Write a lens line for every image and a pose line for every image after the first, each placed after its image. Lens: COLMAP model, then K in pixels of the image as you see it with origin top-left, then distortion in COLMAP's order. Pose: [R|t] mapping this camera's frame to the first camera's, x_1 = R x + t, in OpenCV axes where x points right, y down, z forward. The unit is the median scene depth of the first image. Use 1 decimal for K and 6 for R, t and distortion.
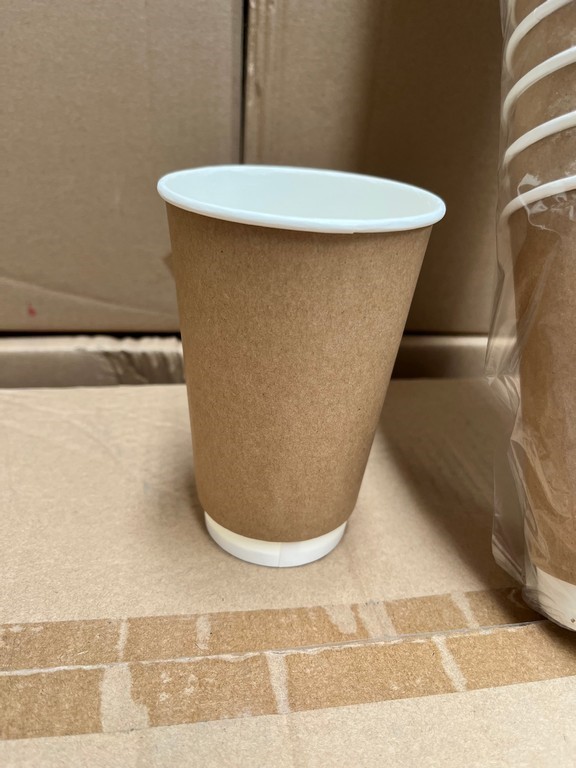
lens RADIAL K [[596.4, 0, 288.1], [0, 596.4, 396.1], [0, 0, 1]] dist [0.027962, -0.070290]
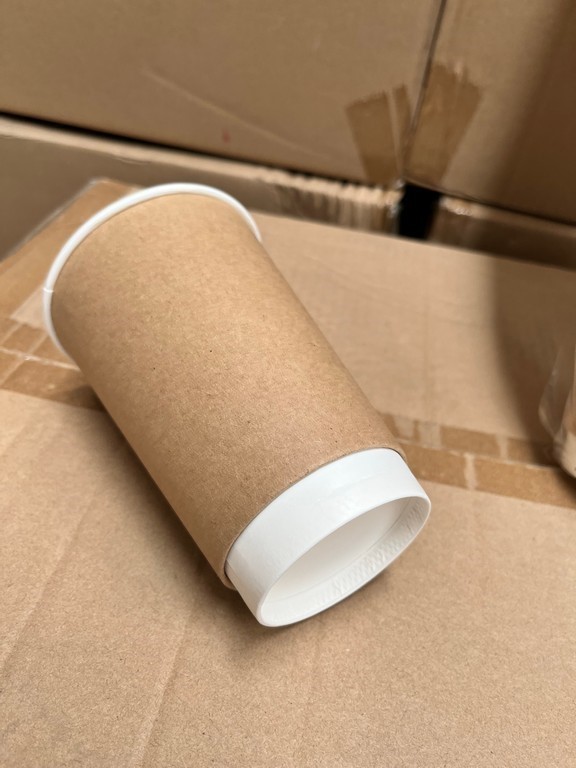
lens RADIAL K [[601.5, 0, 288.0], [0, 601.5, 384.0], [0, 0, 1]] dist [-0.000476, -0.004785]
pose [[0.943051, 0.257788, -0.210241, 0.108821], [-0.205855, 0.948721, 0.239902, 0.016564], [0.261303, -0.182961, 0.947758, -0.332024]]
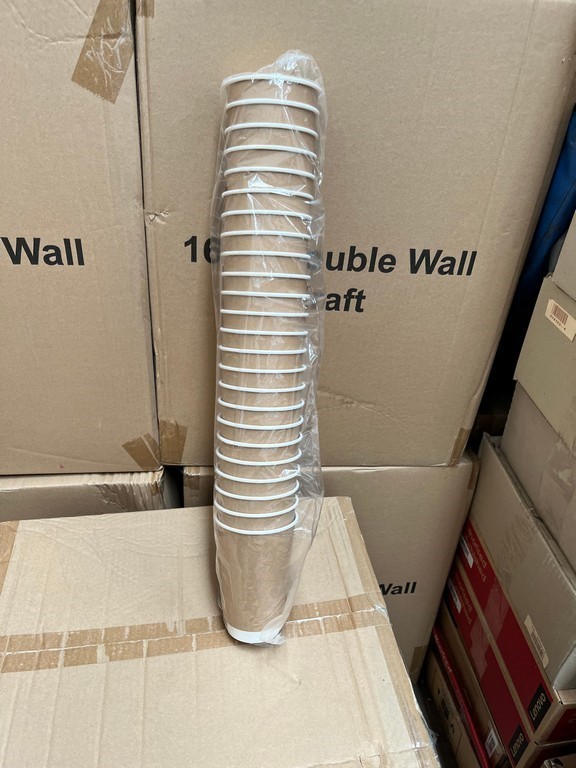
lens RADIAL K [[584.0, 0, 289.6], [0, 584.0, 372.1], [0, 0, 1]] dist [0.044431, -0.088000]
pose [[0.999902, 0.006071, 0.012576, 0.737847], [-0.007480, 0.993317, 0.115177, -1.479610], [-0.011793, -0.115260, 0.993265, -2.175098]]
